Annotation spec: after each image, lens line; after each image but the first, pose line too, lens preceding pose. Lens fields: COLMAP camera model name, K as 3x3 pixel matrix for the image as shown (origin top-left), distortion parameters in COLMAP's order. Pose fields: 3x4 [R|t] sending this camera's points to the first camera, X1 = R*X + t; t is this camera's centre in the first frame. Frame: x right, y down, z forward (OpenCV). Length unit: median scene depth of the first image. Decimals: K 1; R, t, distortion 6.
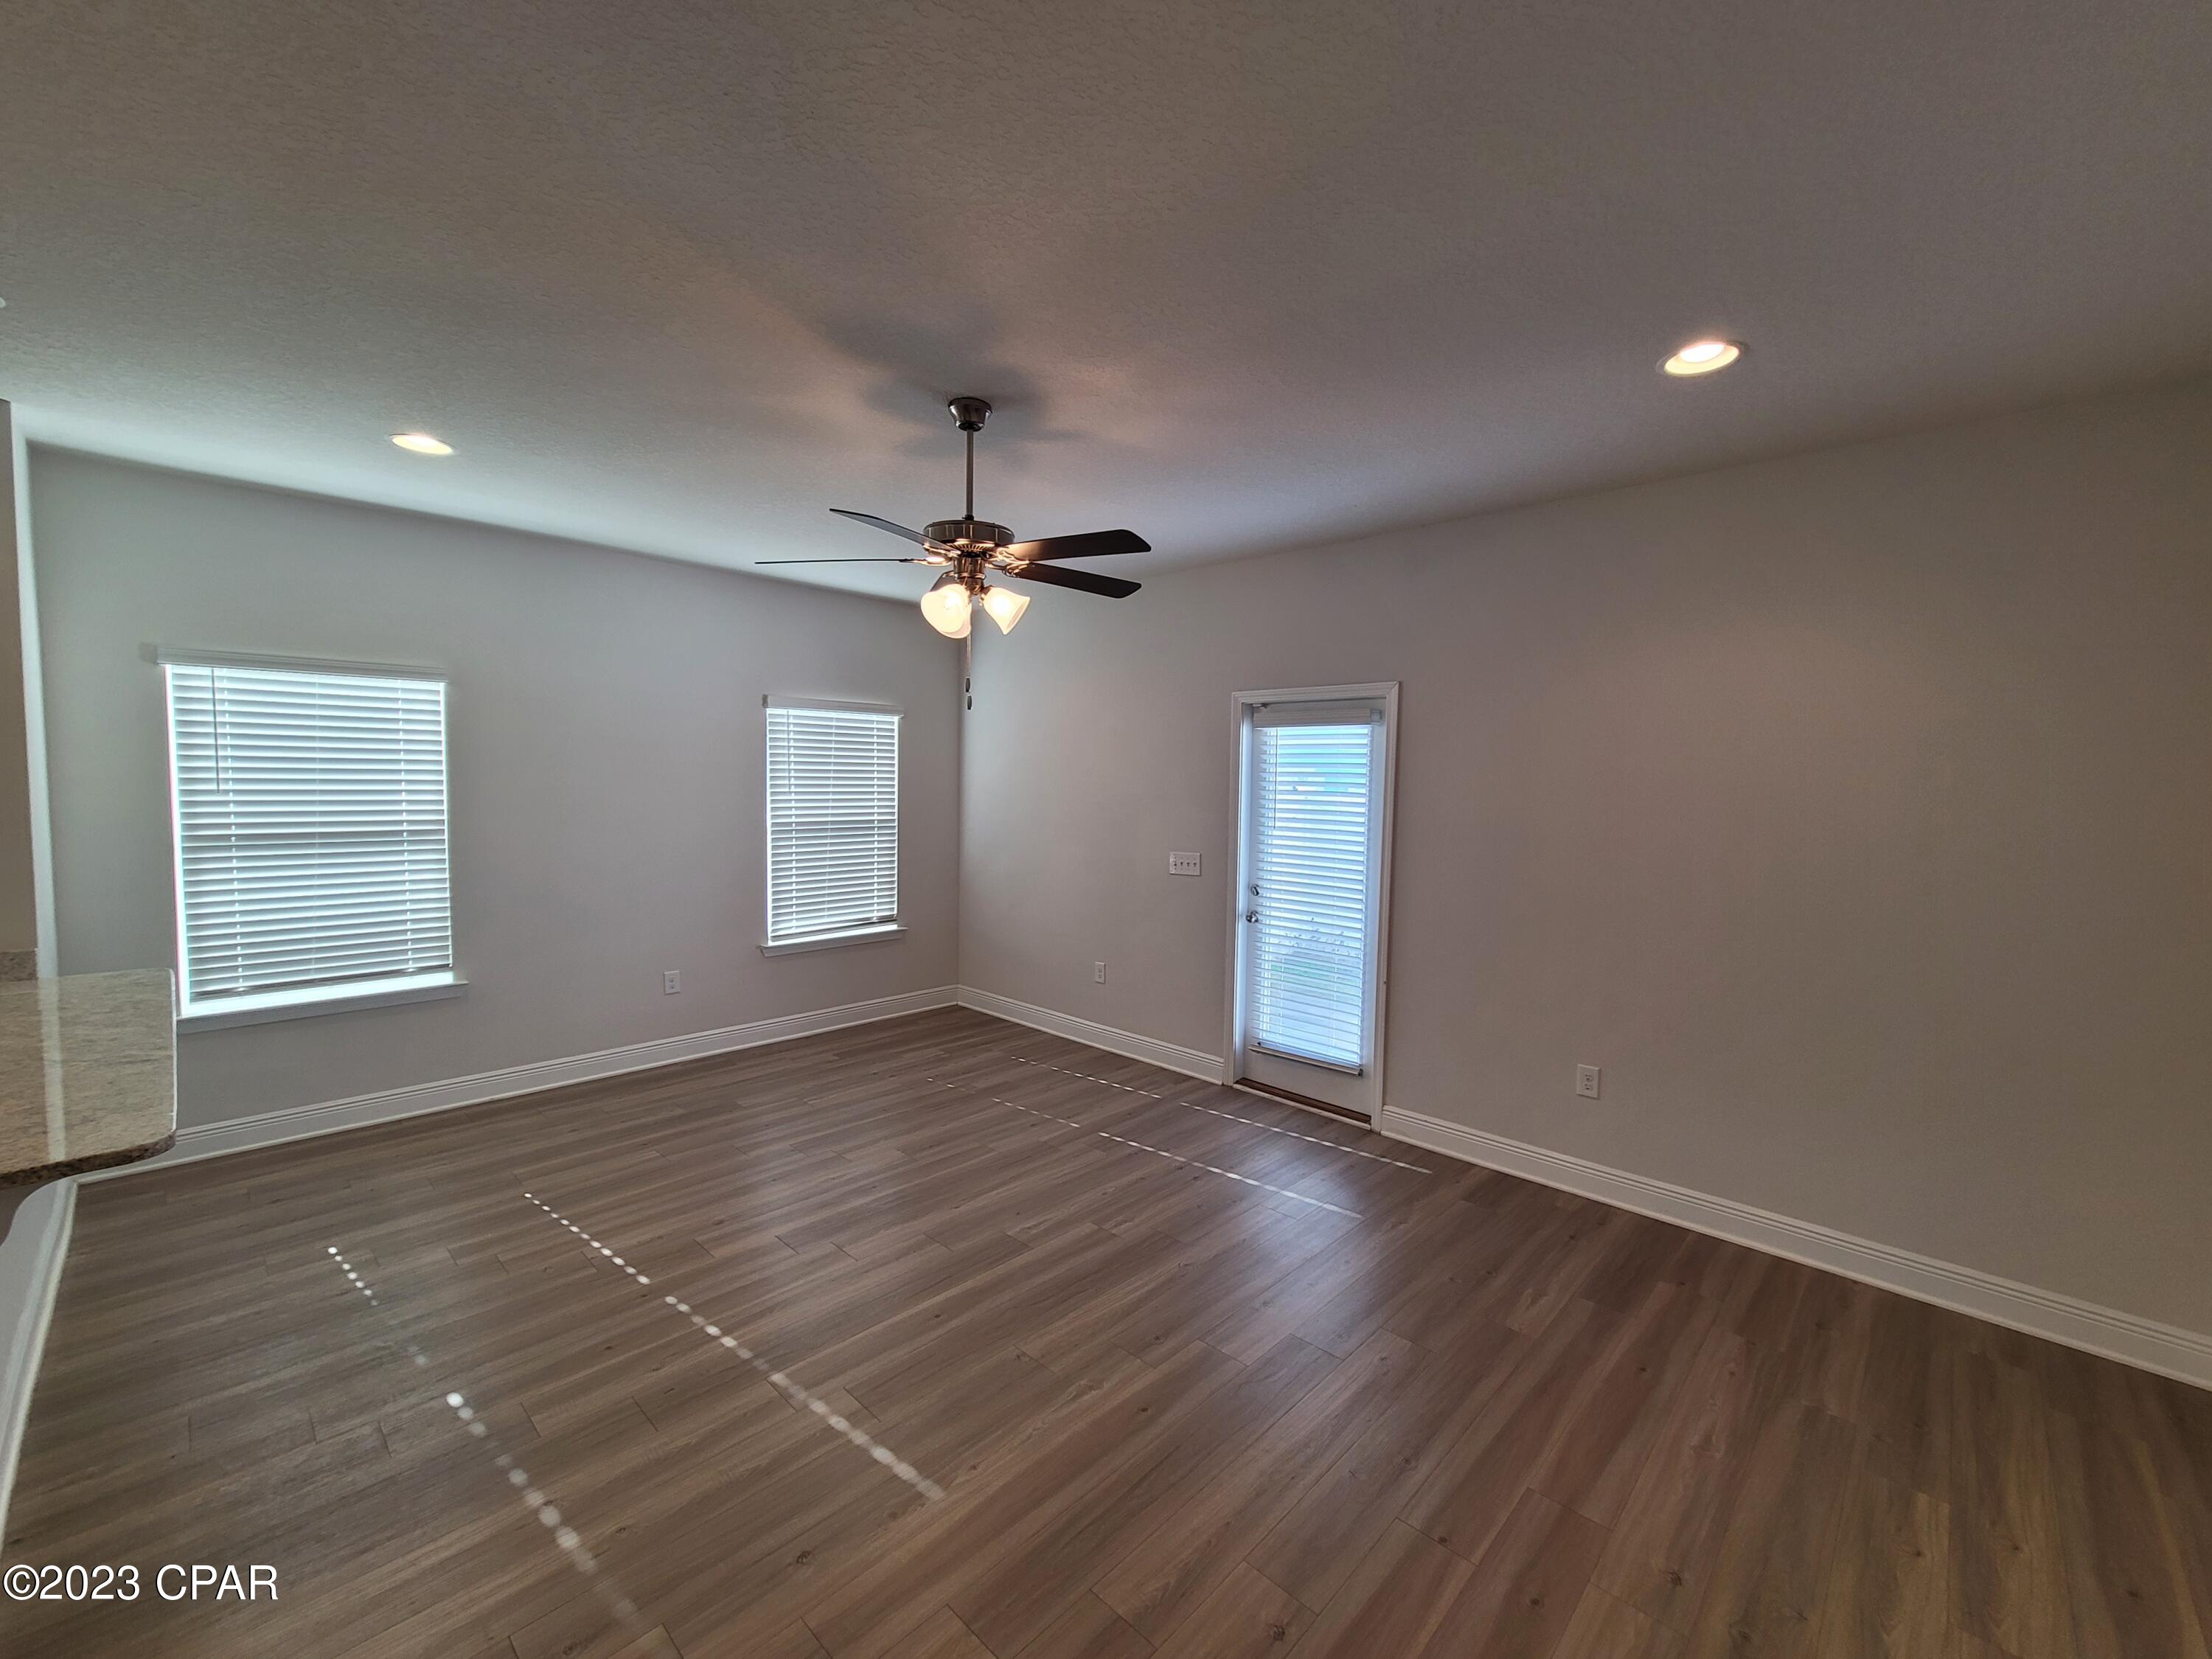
lens RADIAL K [[897.8, 0, 1115.7], [0, 897.8, 837.3], [0, 0, 1]] dist [-0.008943, 0.000453]
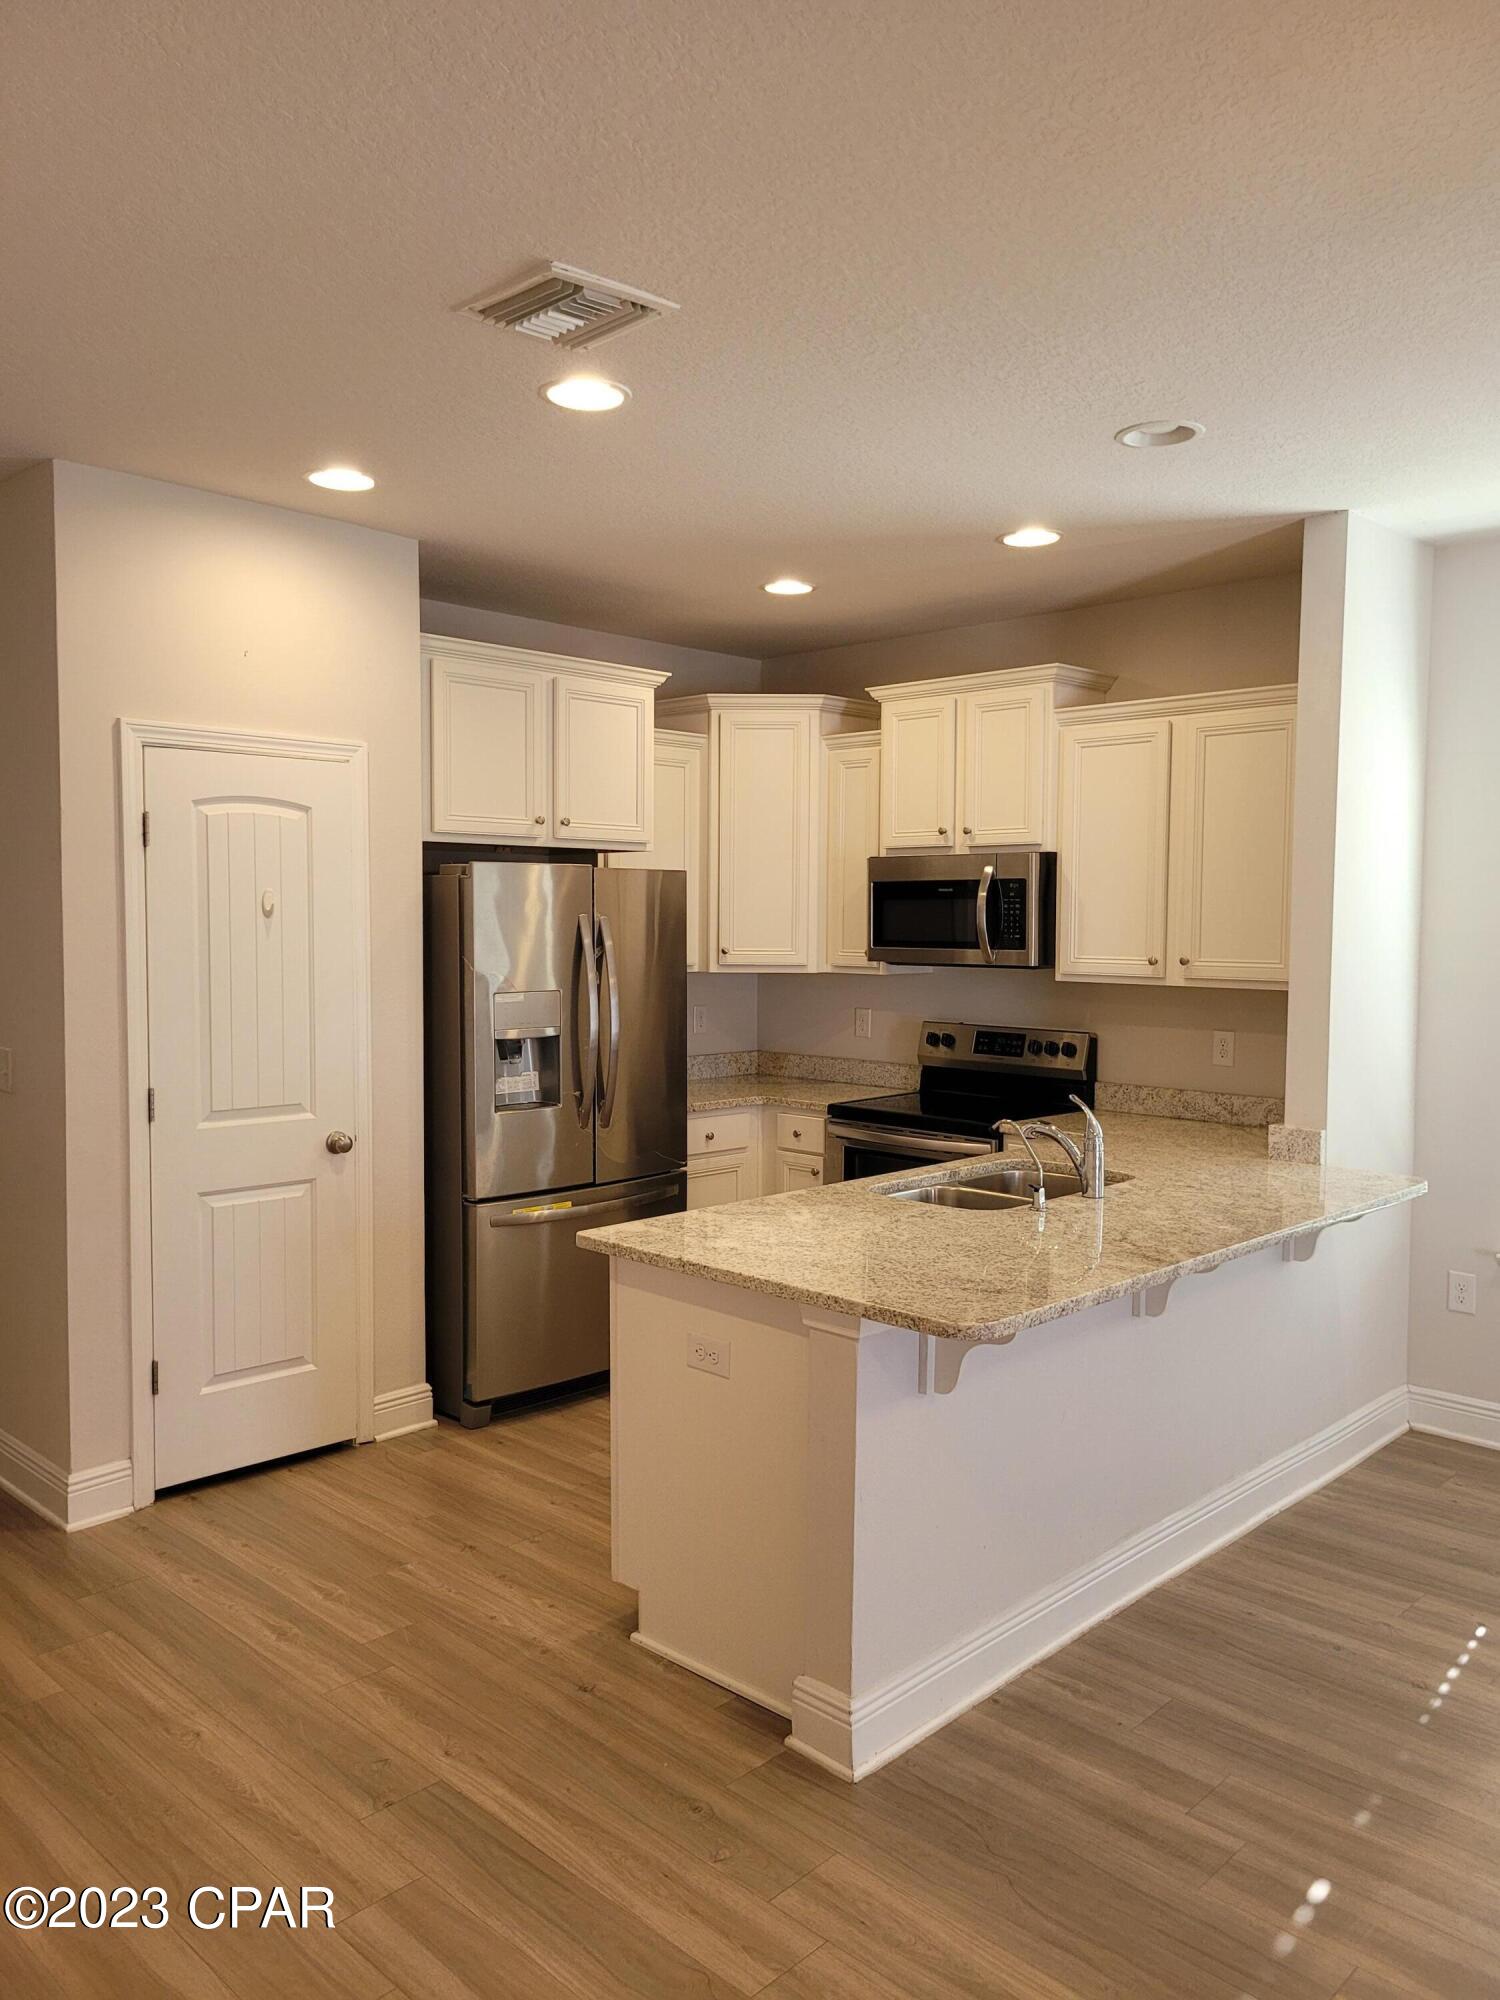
lens RADIAL K [[1490.6, 0, 738.6], [0, 1490.6, 993.0], [0, 0, 1]] dist [0.048338, -0.007566]
pose [[-0.016063, 0.033947, -0.999295, 0.280215], [-0.070802, 0.996876, 0.035003, -0.021127], [0.997361, 0.071314, -0.013610, 0.445294]]
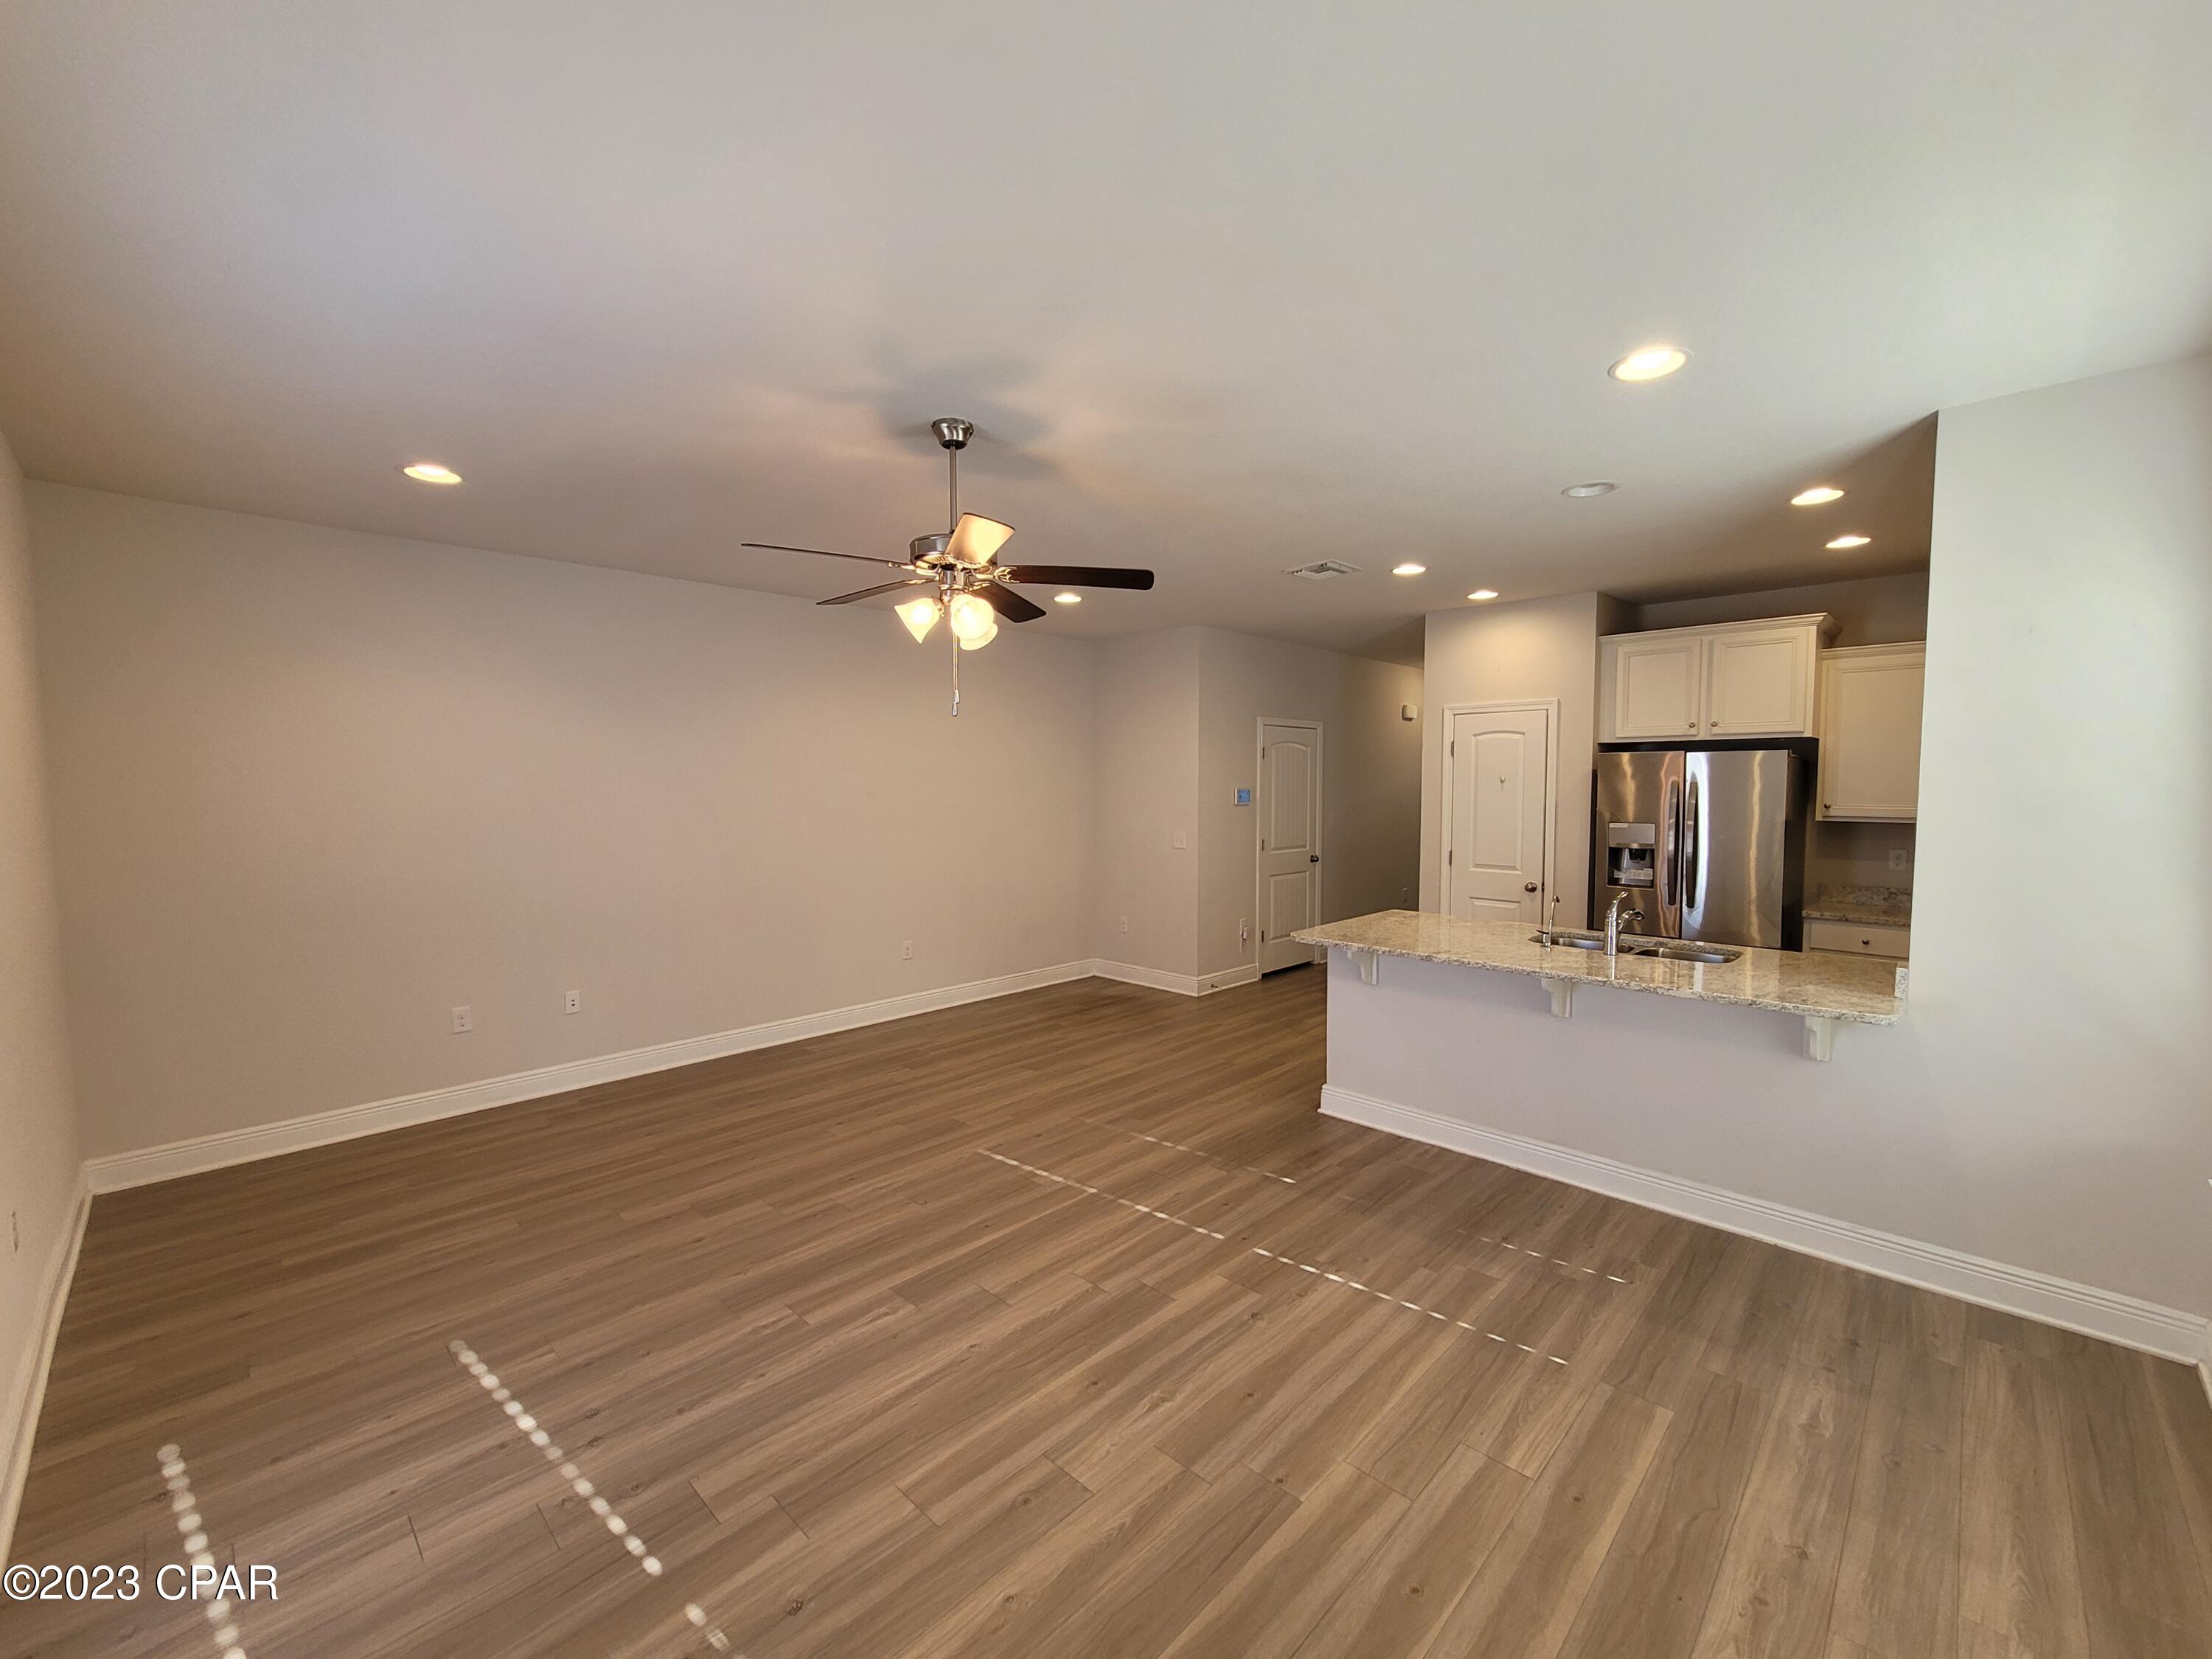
lens RADIAL K [[897.8, 0, 1115.7], [0, 897.8, 837.3], [0, 0, 1]] dist [-0.008943, 0.000453]
pose [[-0.999839, -0.016125, 0.007888, -0.355698], [-0.014986, 0.991697, 0.127717, -0.136969], [-0.009882, 0.127578, -0.991779, 2.026929]]
